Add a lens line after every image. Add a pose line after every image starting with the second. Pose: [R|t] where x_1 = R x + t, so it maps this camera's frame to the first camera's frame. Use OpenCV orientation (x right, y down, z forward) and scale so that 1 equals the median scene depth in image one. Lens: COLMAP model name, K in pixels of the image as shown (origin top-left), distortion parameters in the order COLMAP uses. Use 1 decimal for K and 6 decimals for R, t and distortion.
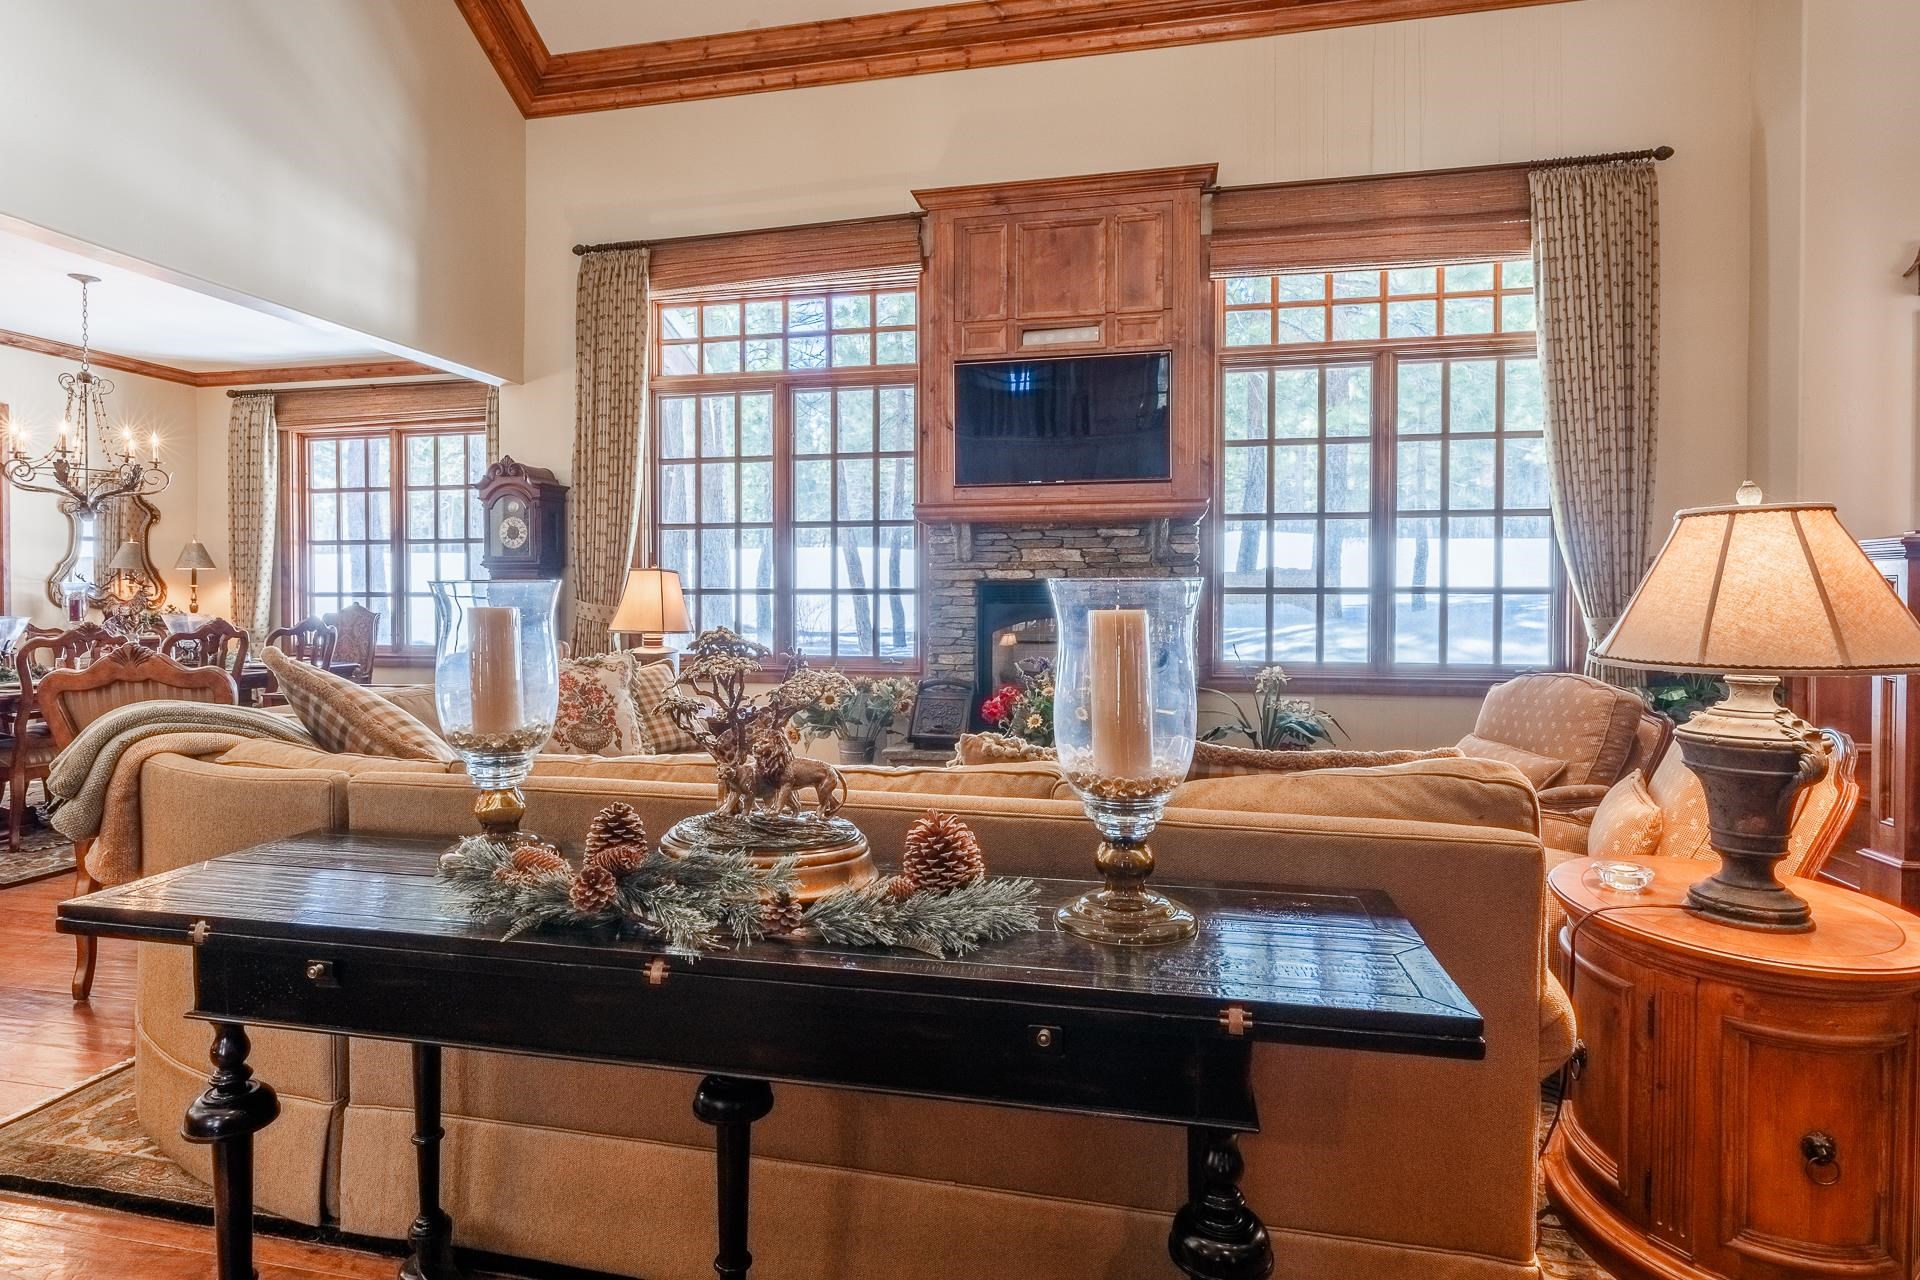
lens RADIAL K [[1034.3, 0, 940.9], [0, 1034.3, 622.0], [0, 0, 1]] dist [0.002384, -0.000808]
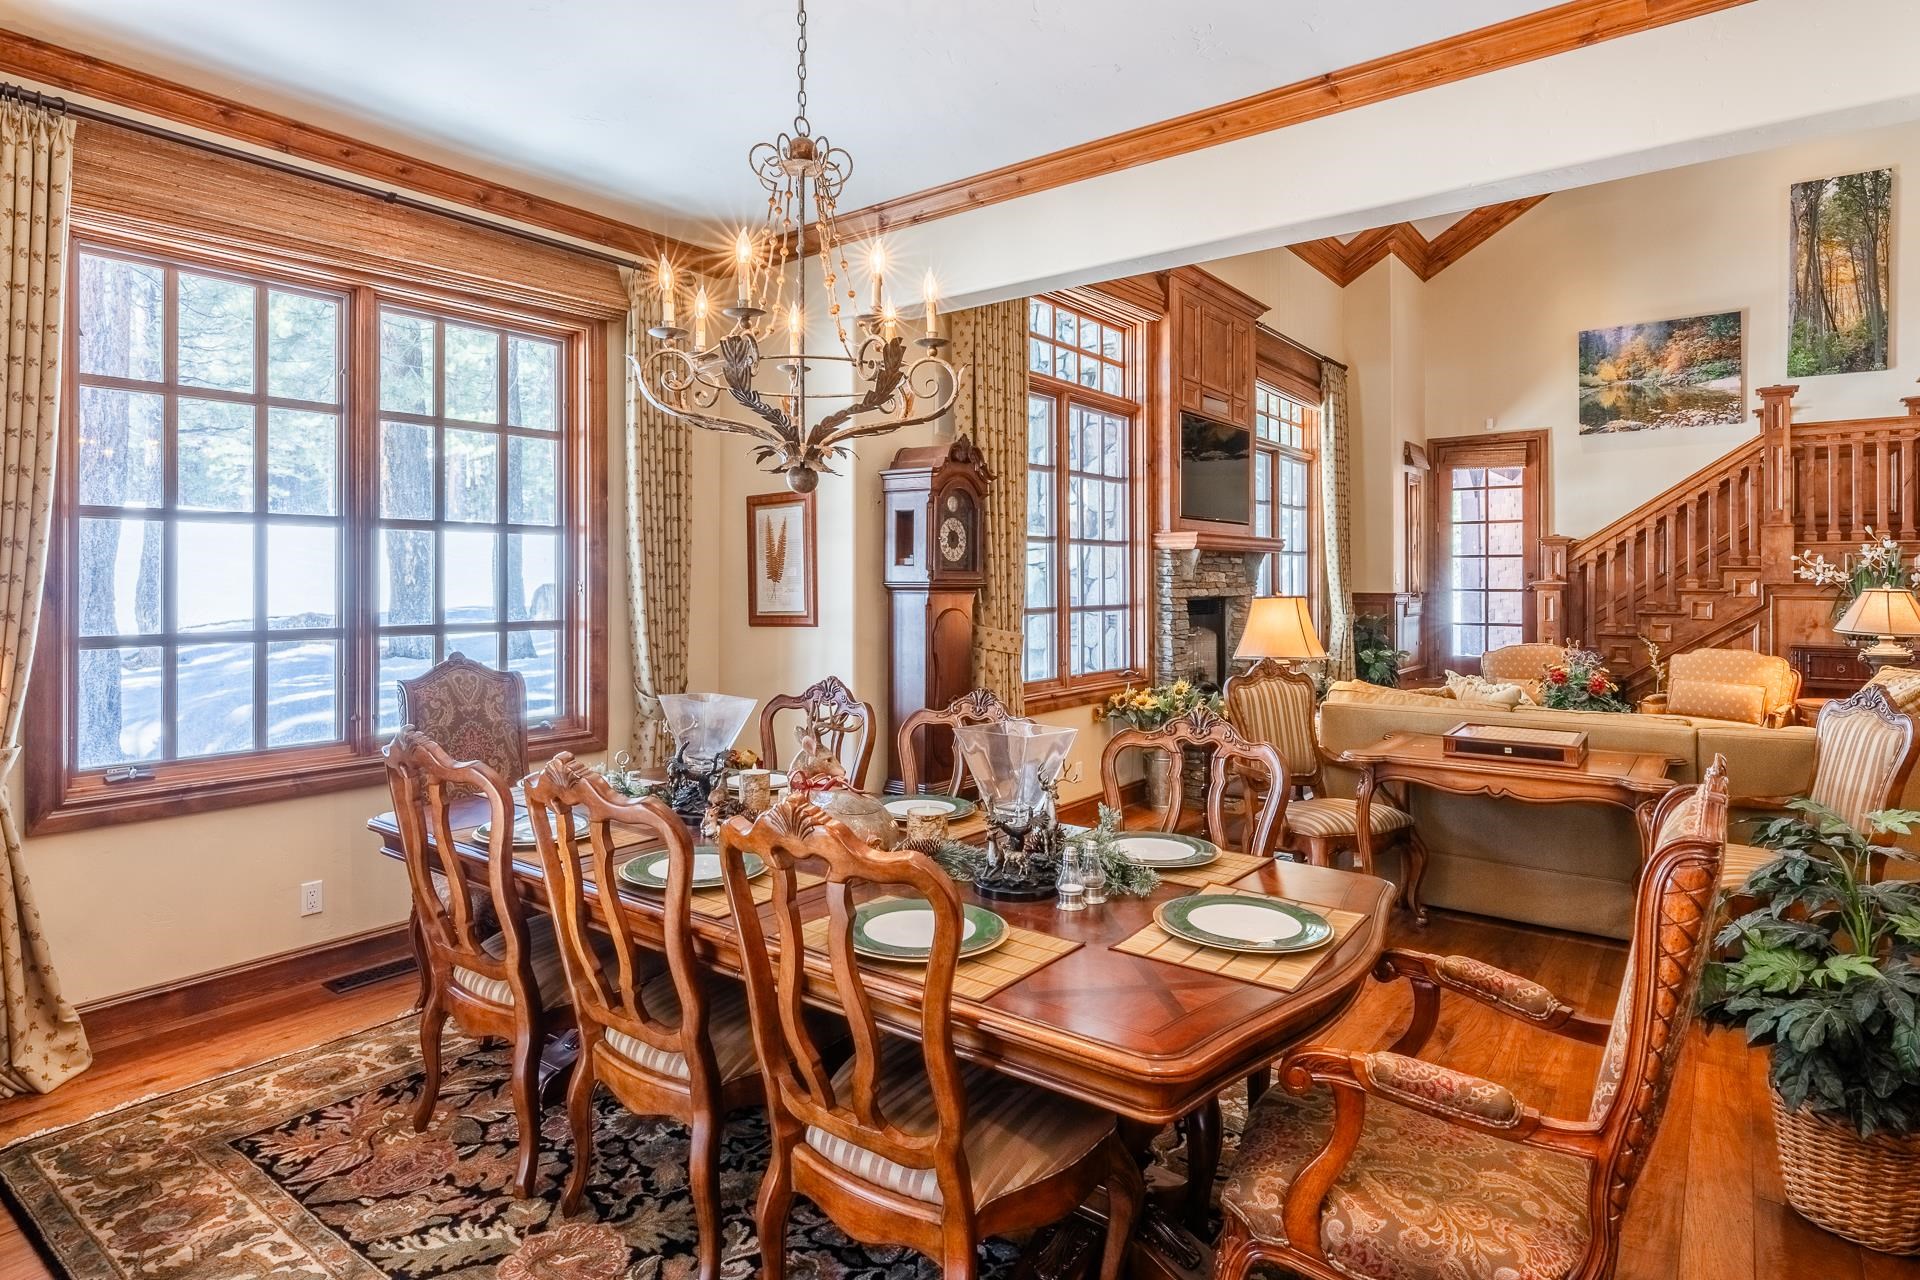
lens RADIAL K [[1048.1, 0, 959.6], [0, 1048.1, 578.8], [0, 0, 1]] dist [-0.000620, -0.000186]
pose [[0.414645, 0.000586, 0.909983, -1.140817], [0.019942, 0.999754, -0.009731, -0.054308], [-0.909765, 0.022181, 0.414531, 0.732664]]
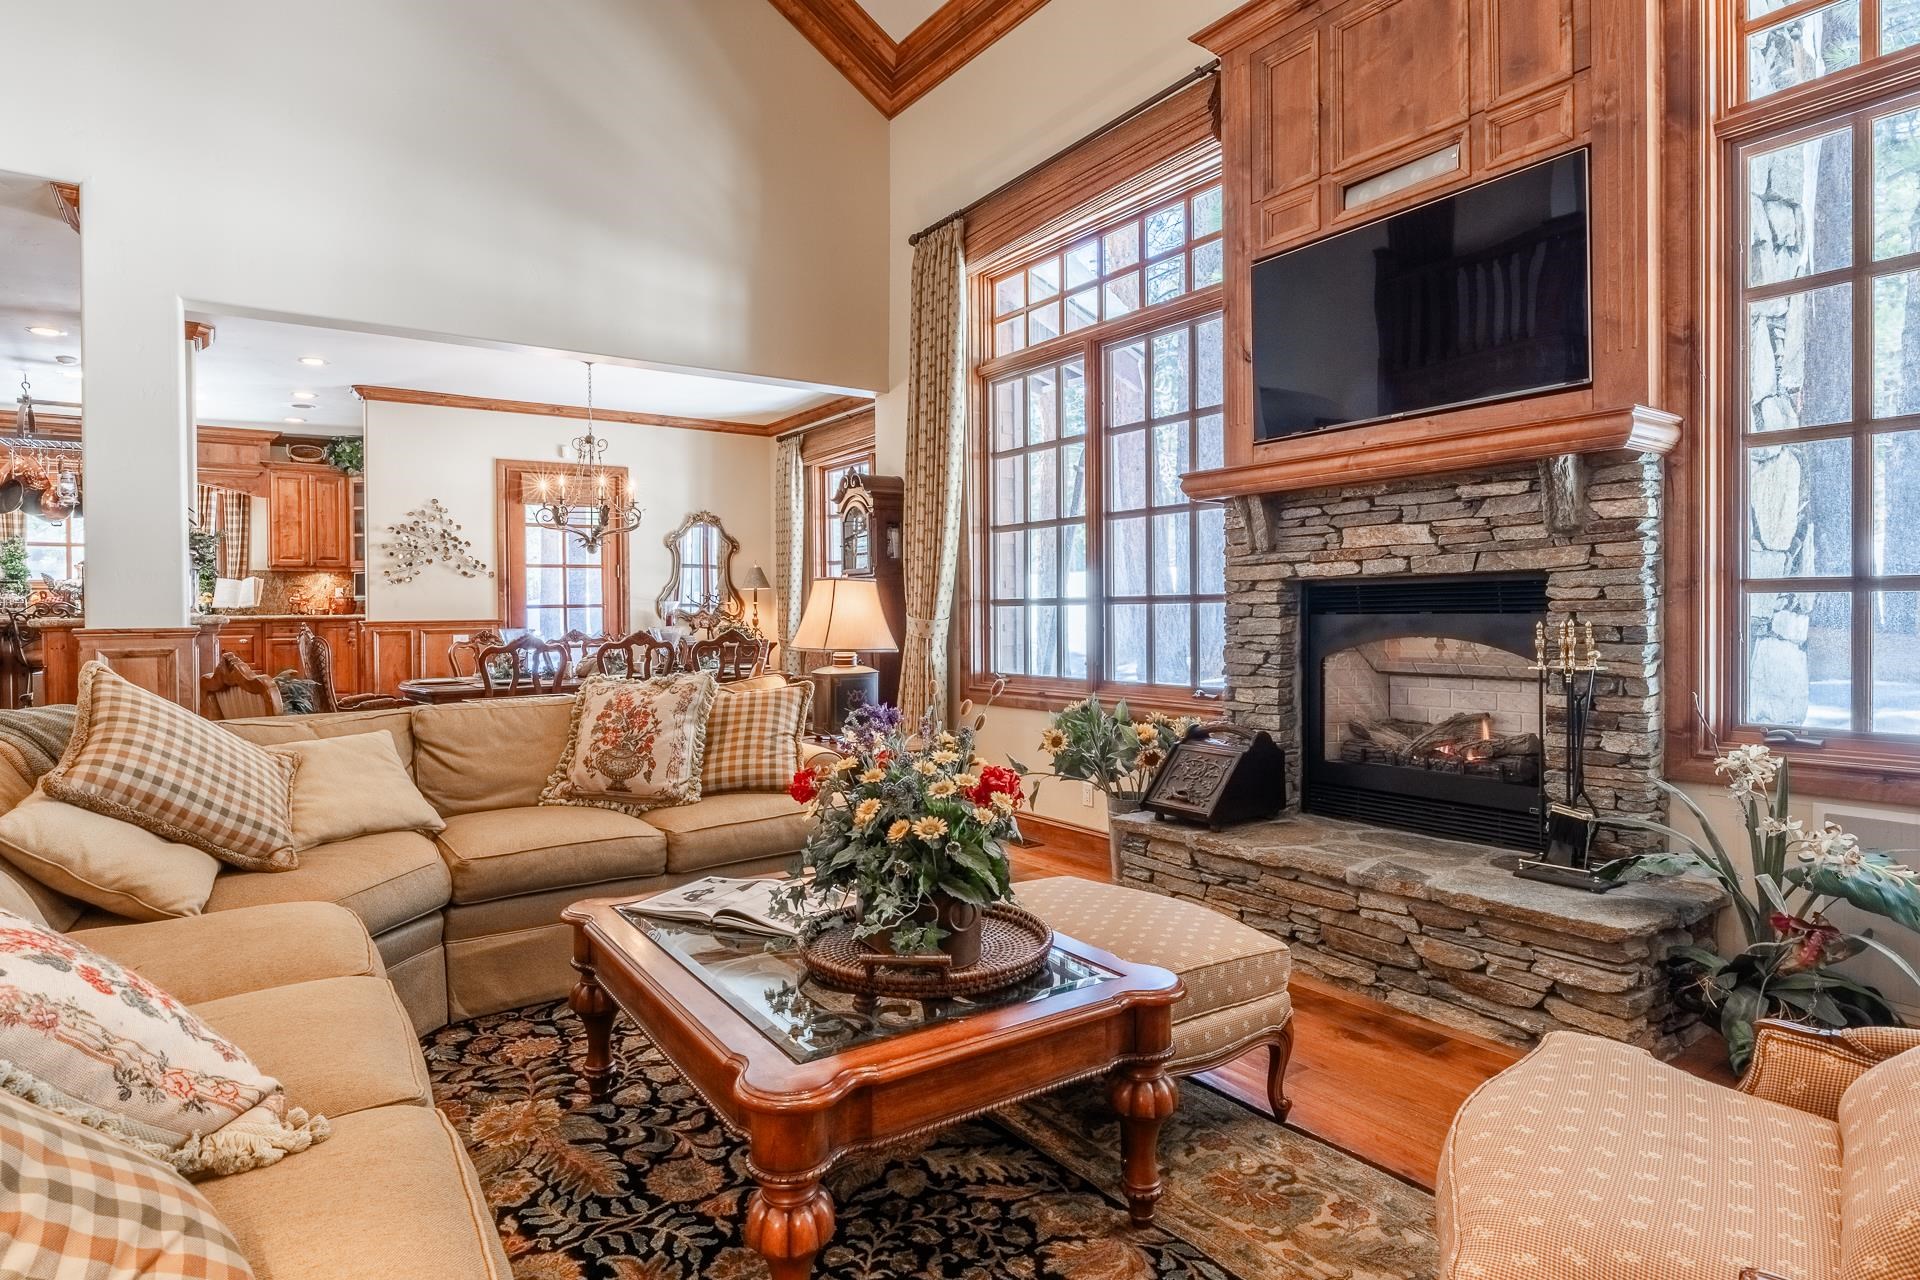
lens RADIAL K [[1034.3, 0, 940.9], [0, 1034.3, 622.0], [0, 0, 1]] dist [0.002384, -0.000808]
pose [[0.728196, -0.000572, -0.685369, 0.330556], [-0.006994, 0.999941, -0.008266, -0.005940], [0.685334, 0.010813, 0.728149, 0.359239]]
